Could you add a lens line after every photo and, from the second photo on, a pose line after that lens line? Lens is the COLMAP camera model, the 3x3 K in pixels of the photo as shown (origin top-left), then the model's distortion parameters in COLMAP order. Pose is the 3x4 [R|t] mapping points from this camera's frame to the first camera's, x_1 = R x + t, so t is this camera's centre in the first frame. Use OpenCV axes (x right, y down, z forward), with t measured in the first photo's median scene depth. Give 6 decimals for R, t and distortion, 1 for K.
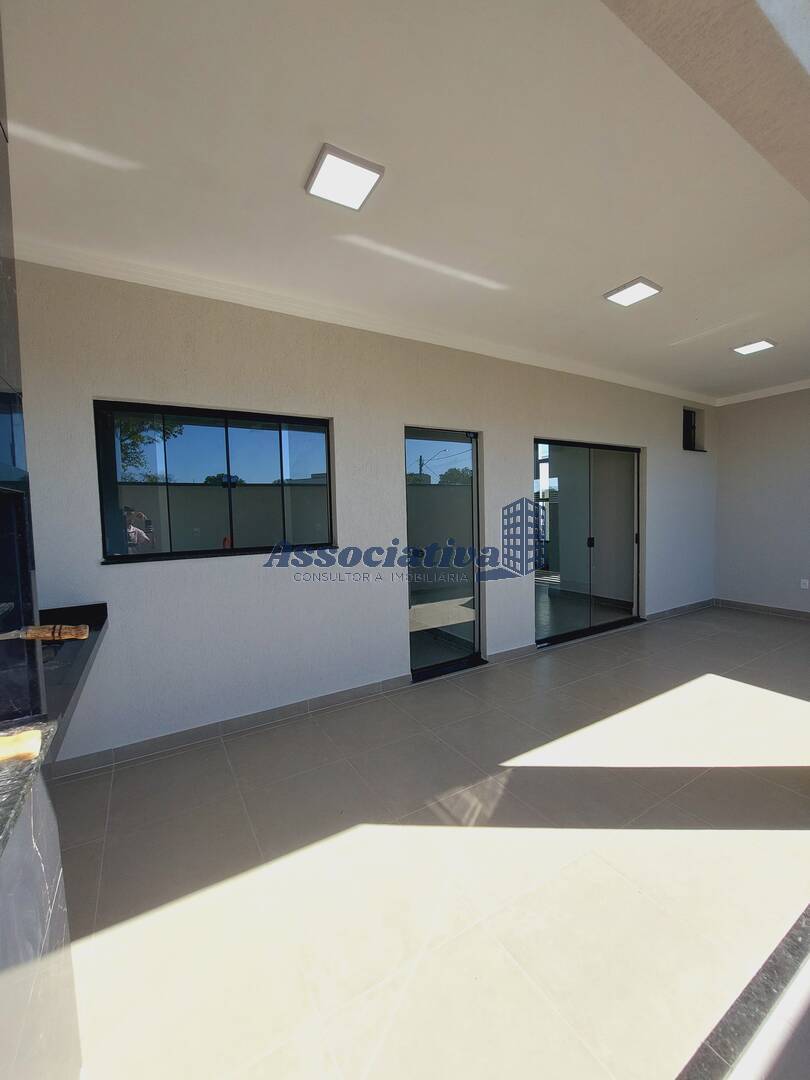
lens RADIAL K [[430.9, 0, 405.5], [0, 430.9, 537.5], [0, 0, 1]] dist [-0.023725, 0.002576]
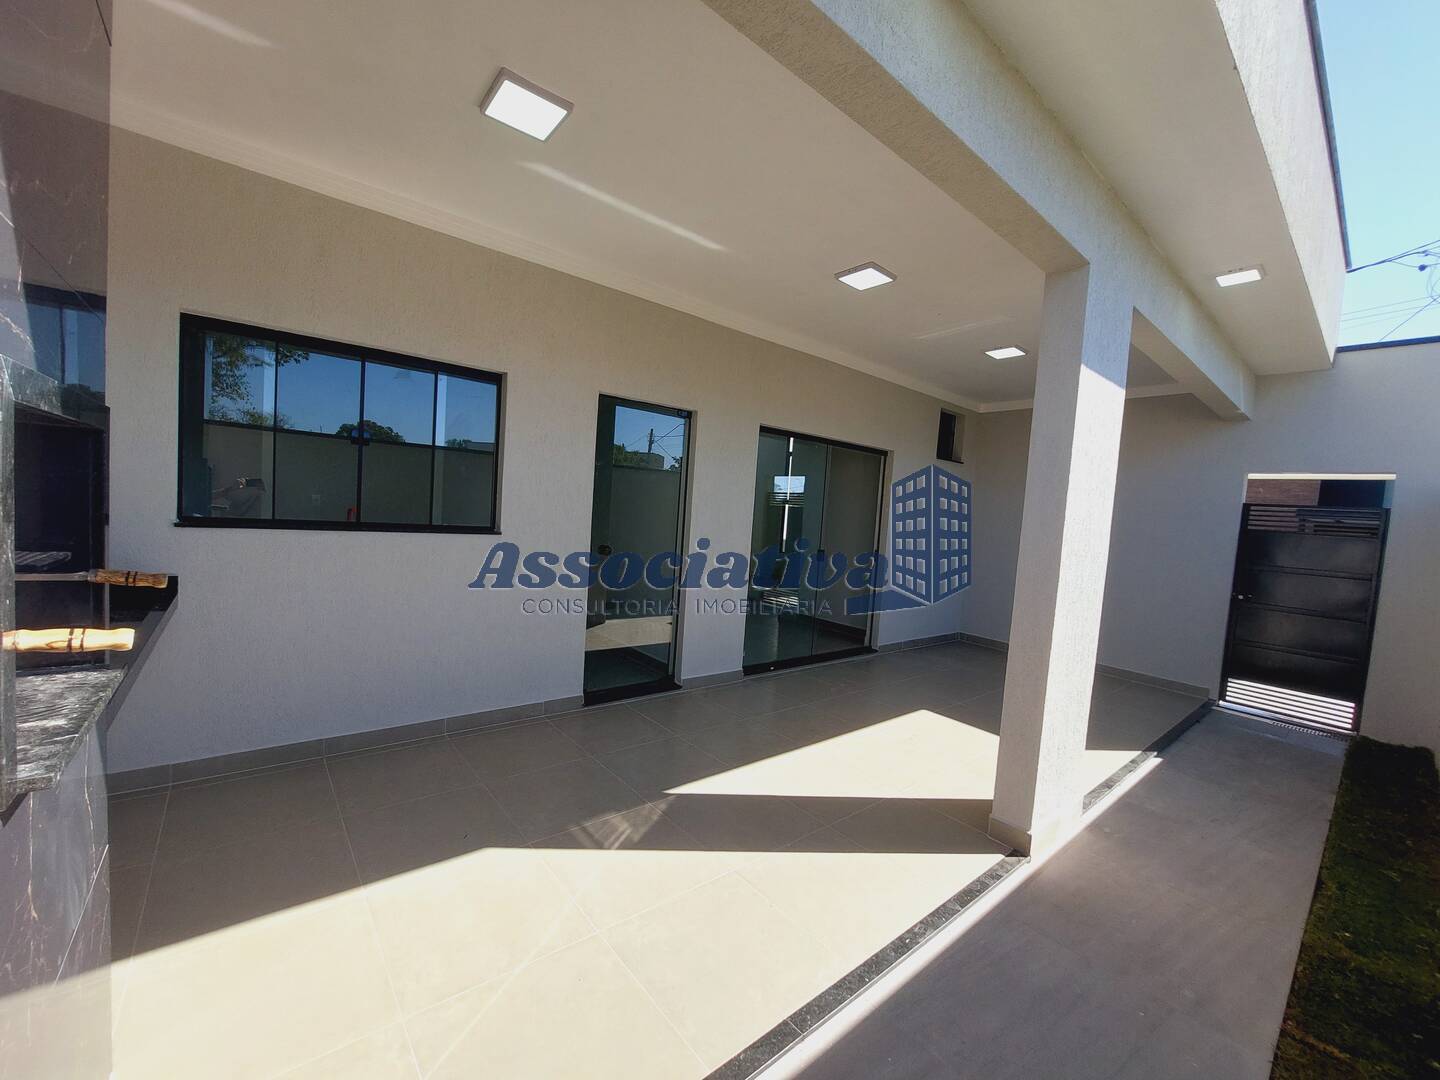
lens RADIAL K [[574.5, 0, 719.2], [0, 574.5, 545.8], [0, 0, 1]] dist [-0.023725, 0.002576]
pose [[0.983740, 0.082557, 0.159500, 0.085559], [-0.083933, 0.996470, 0.001895, 0.011317], [-0.158780, -0.015252, 0.987196, -0.142598]]
